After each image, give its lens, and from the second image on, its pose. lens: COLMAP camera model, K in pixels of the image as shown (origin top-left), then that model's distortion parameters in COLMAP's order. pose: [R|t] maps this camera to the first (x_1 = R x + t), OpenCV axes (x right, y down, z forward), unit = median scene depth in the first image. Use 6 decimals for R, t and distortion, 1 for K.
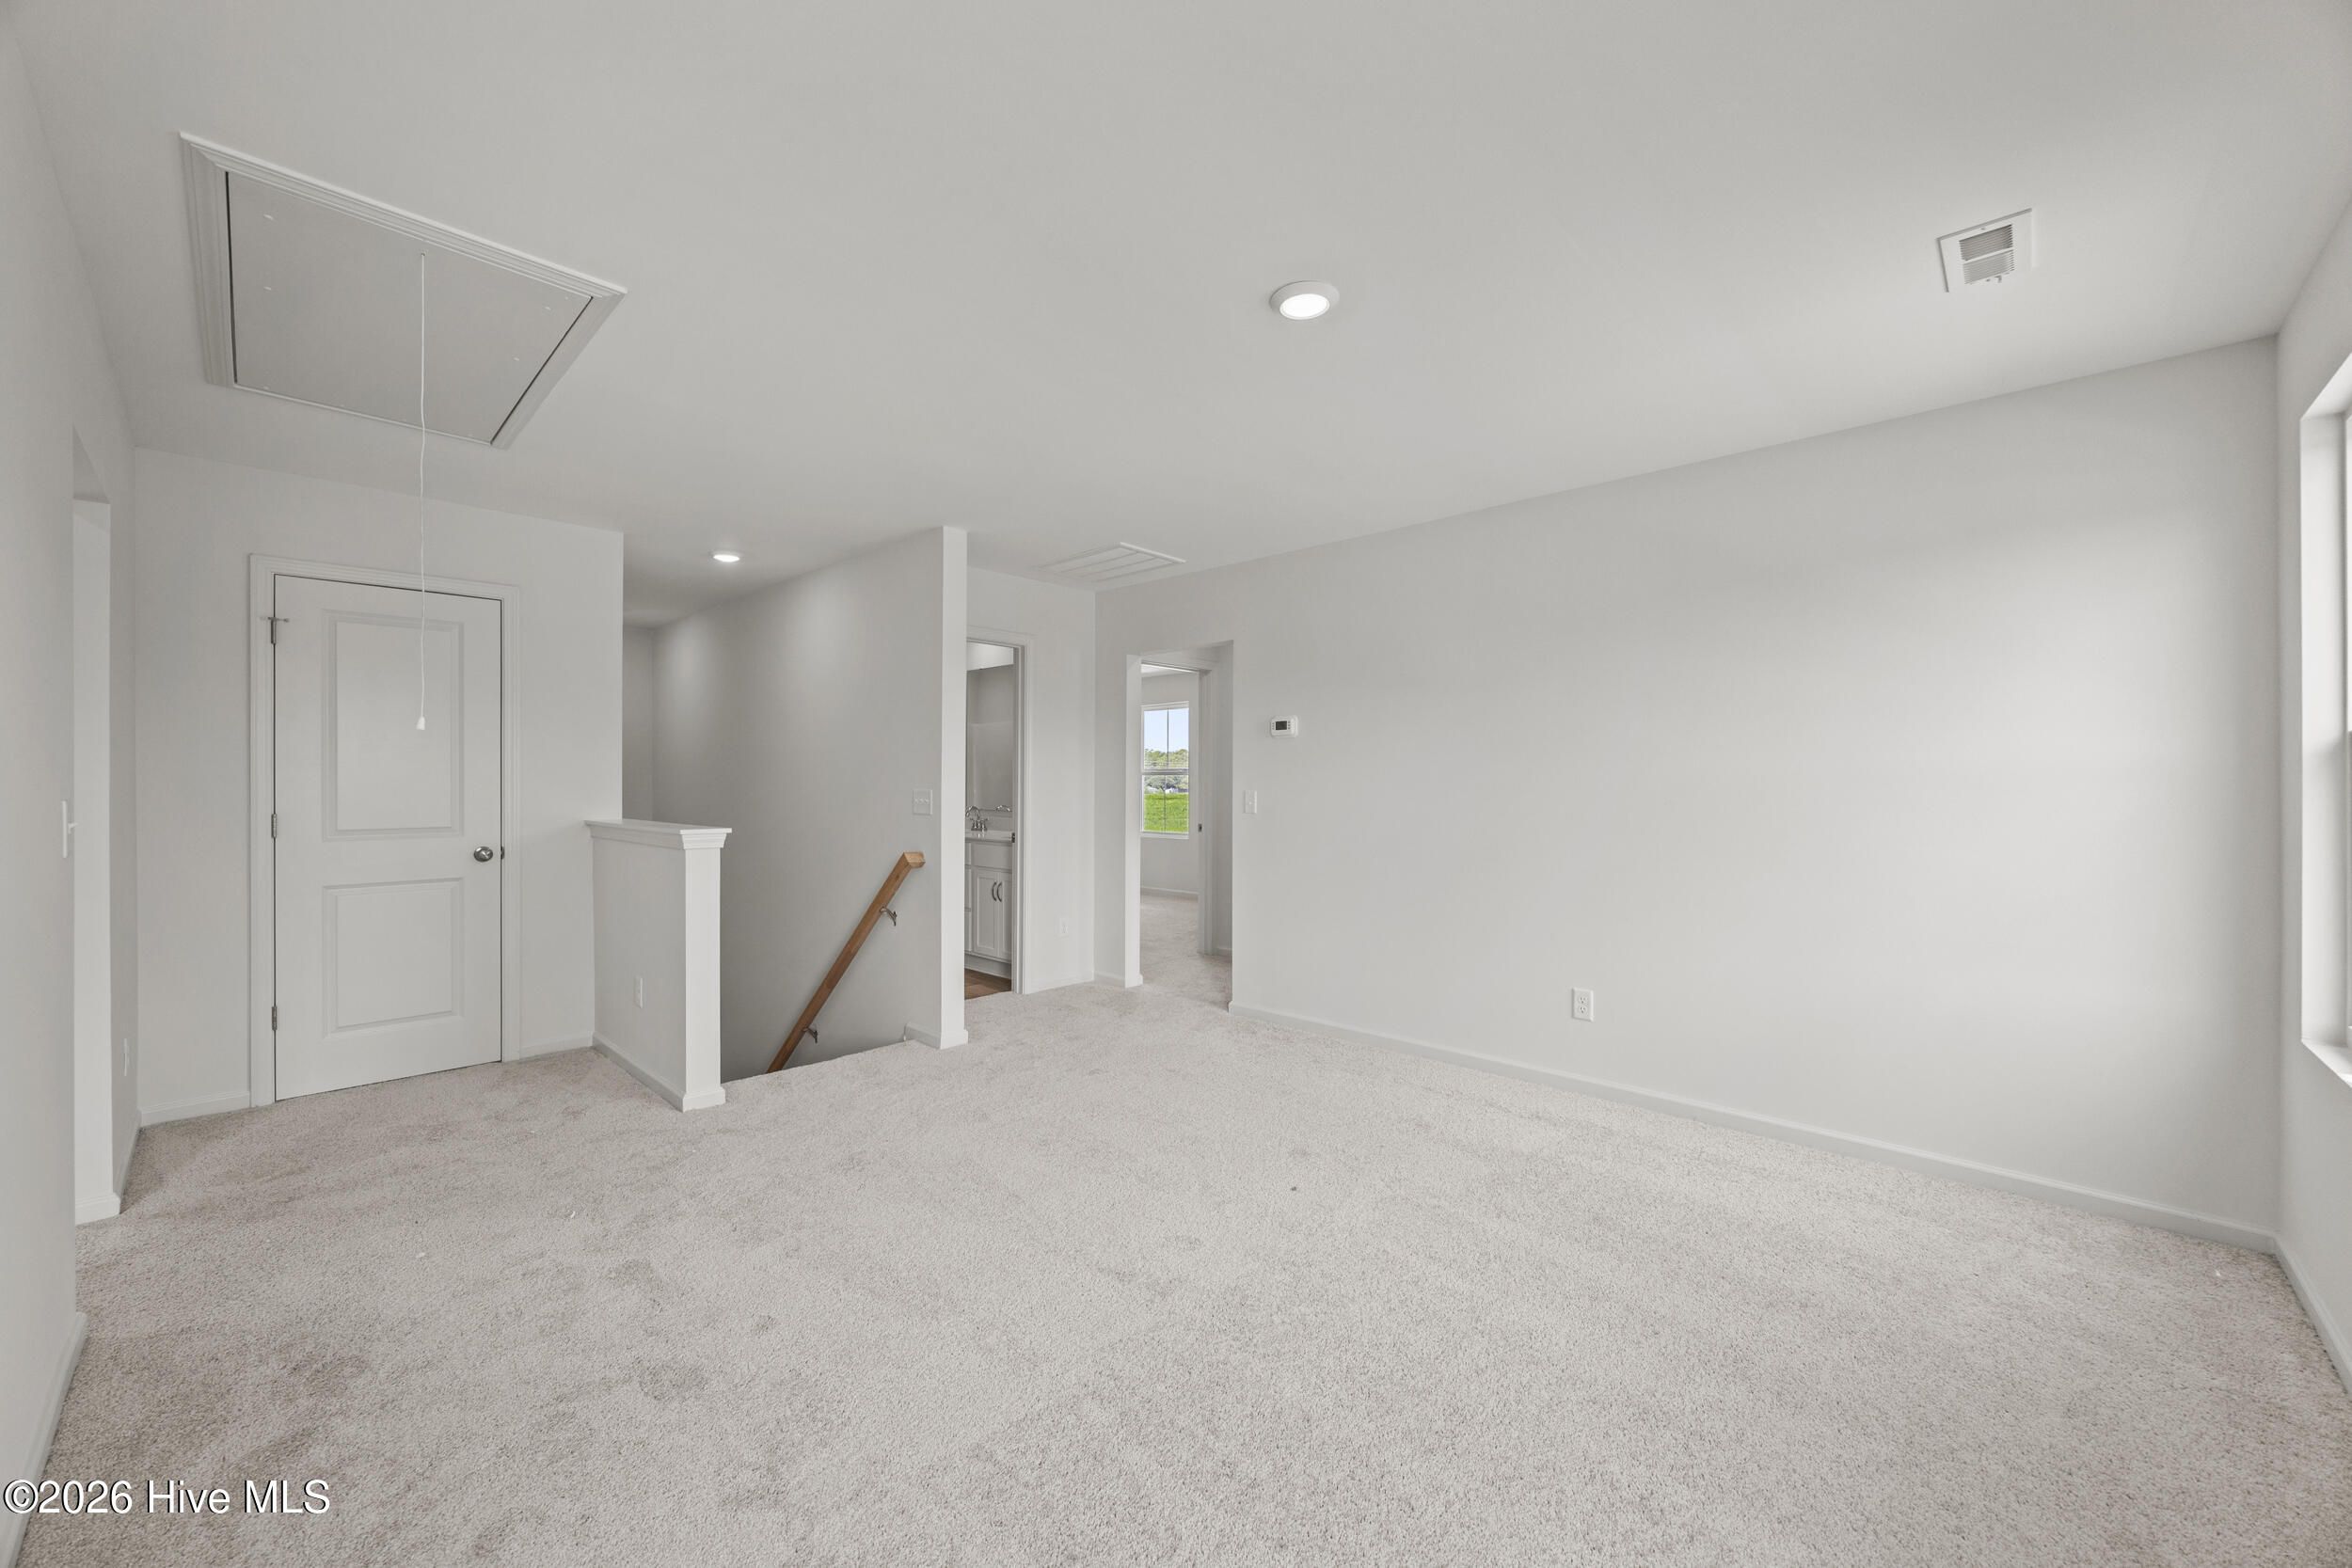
lens RADIAL K [[908.1, 0, 1166.9], [0, 908.1, 786.4], [0, 0, 1]] dist [-0.000890, -0.000133]
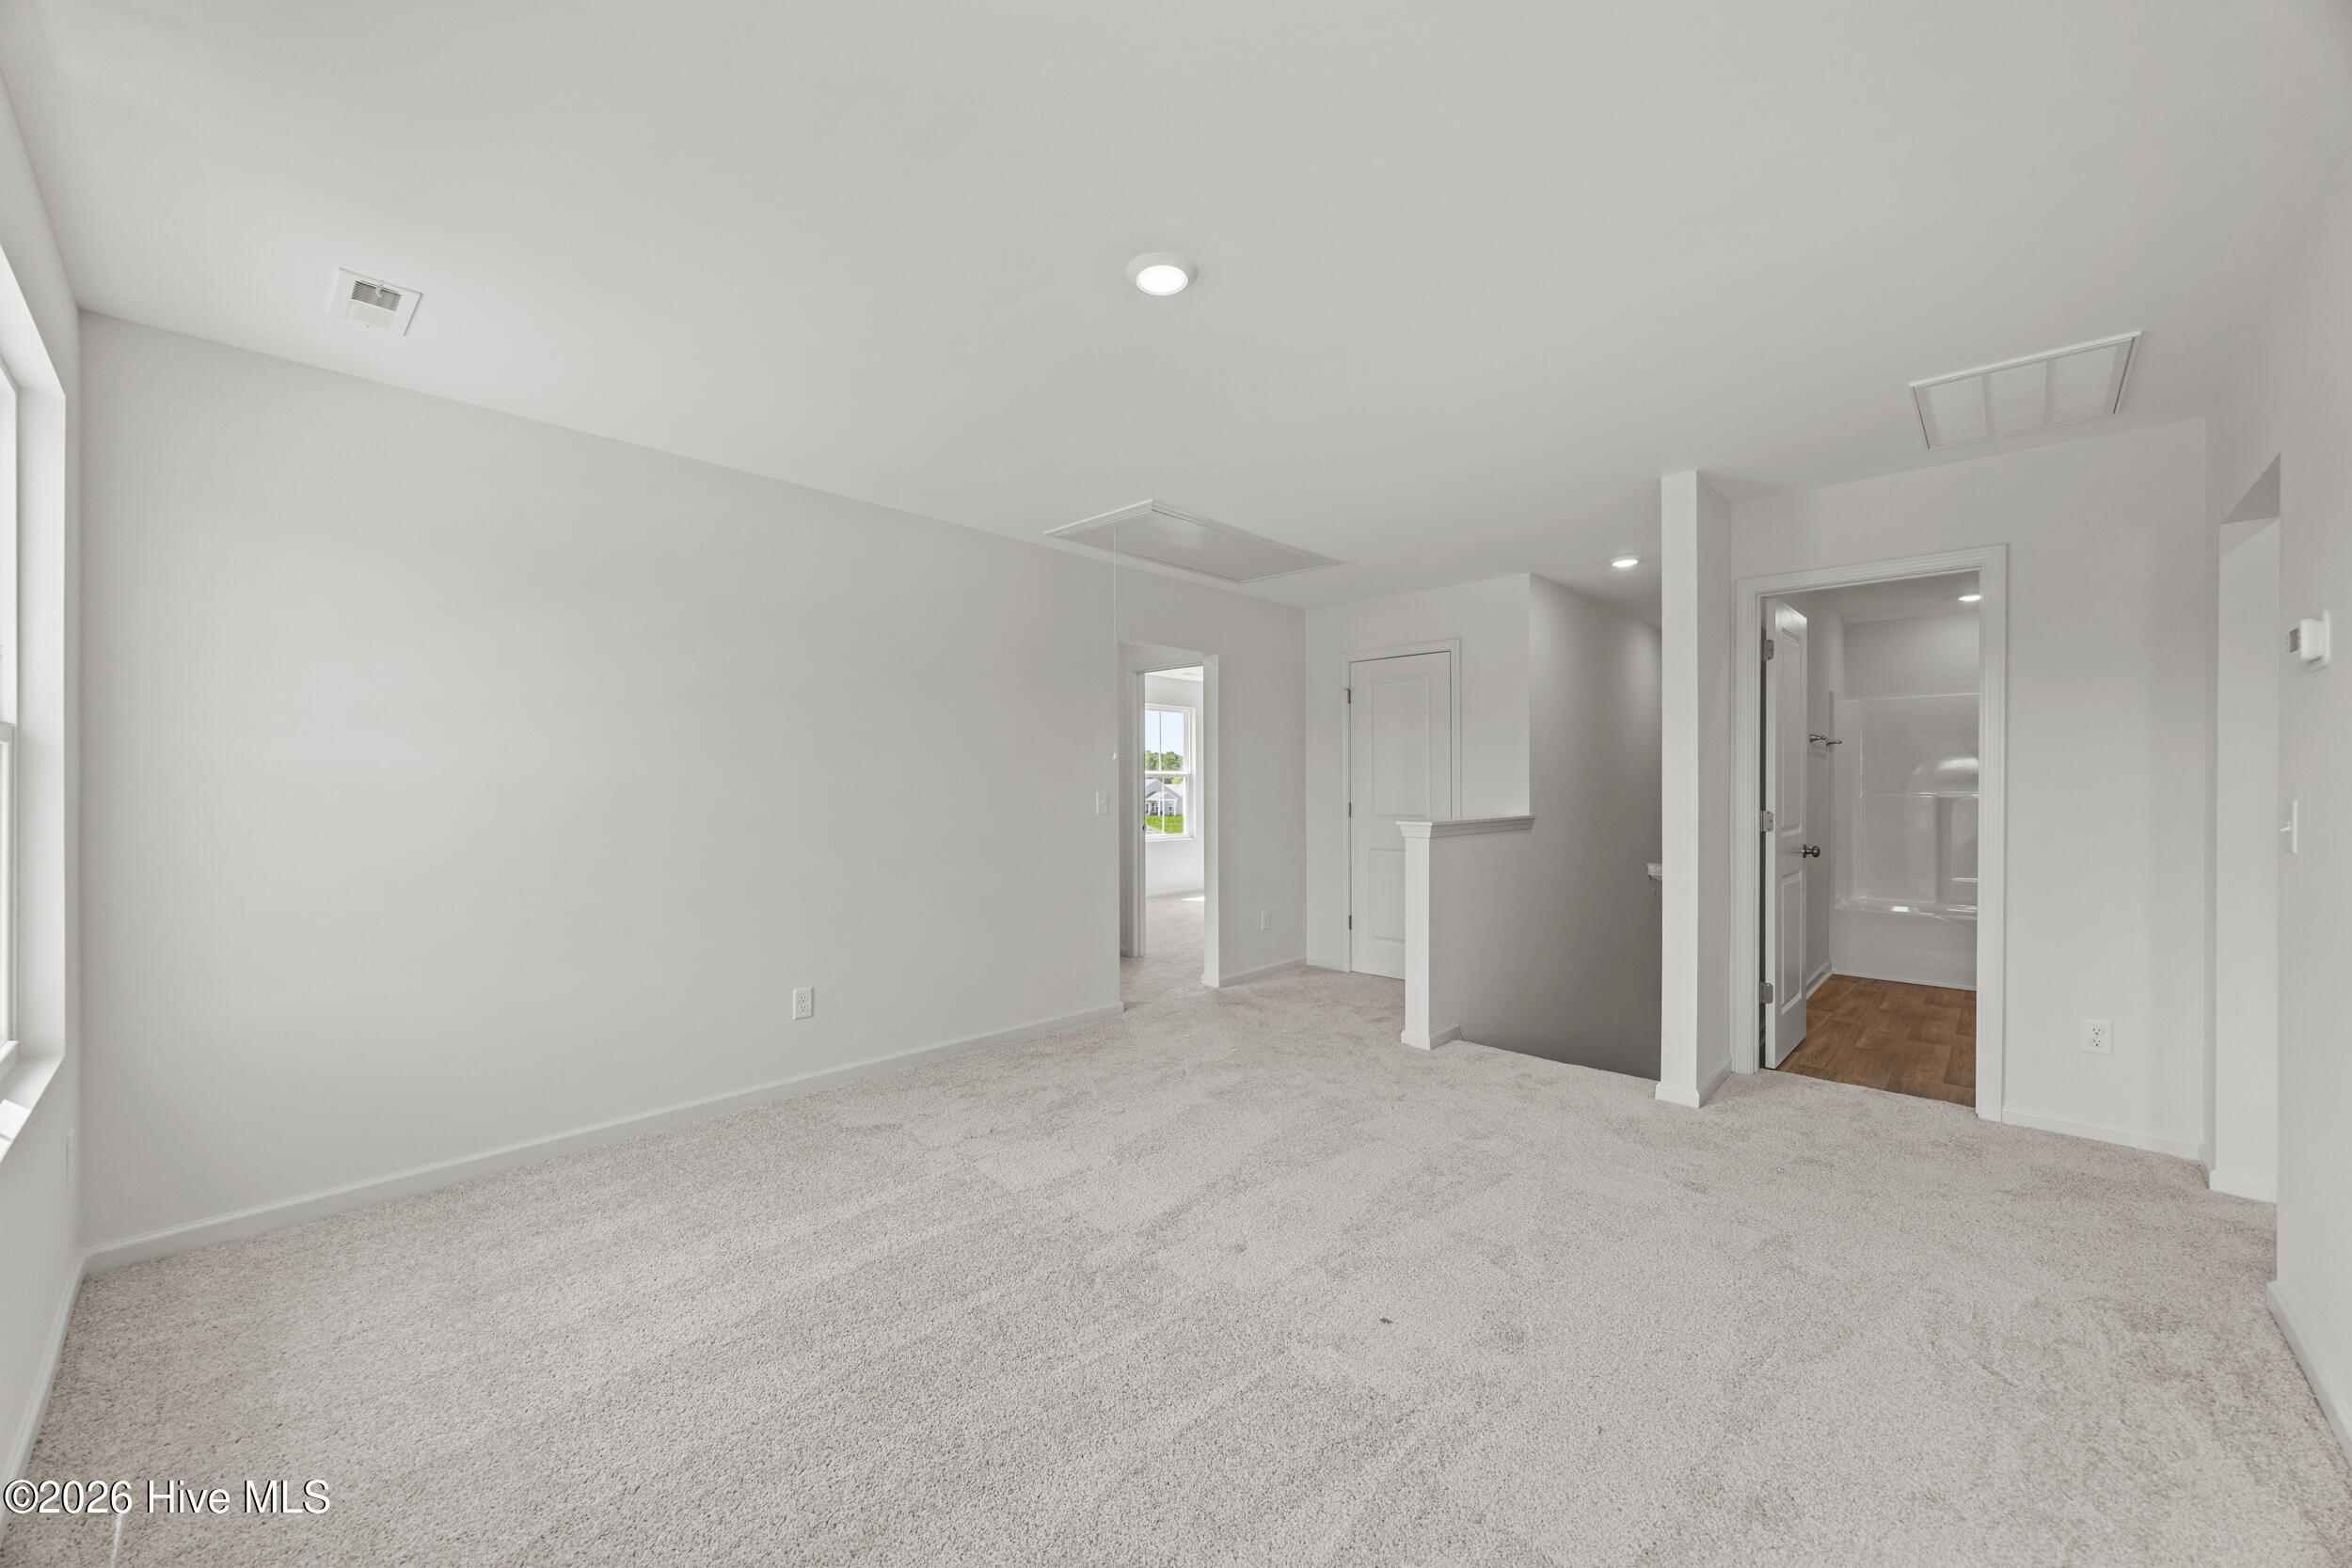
lens RADIAL K [[908.1, 0, 1166.9], [0, 908.1, 786.4], [0, 0, 1]] dist [-0.000890, -0.000133]
pose [[-0.007288, 0.000629, -0.999973, 0.722965], [-0.002867, 0.999996, 0.000650, -0.000311], [0.999969, 0.002872, -0.007286, 0.662337]]
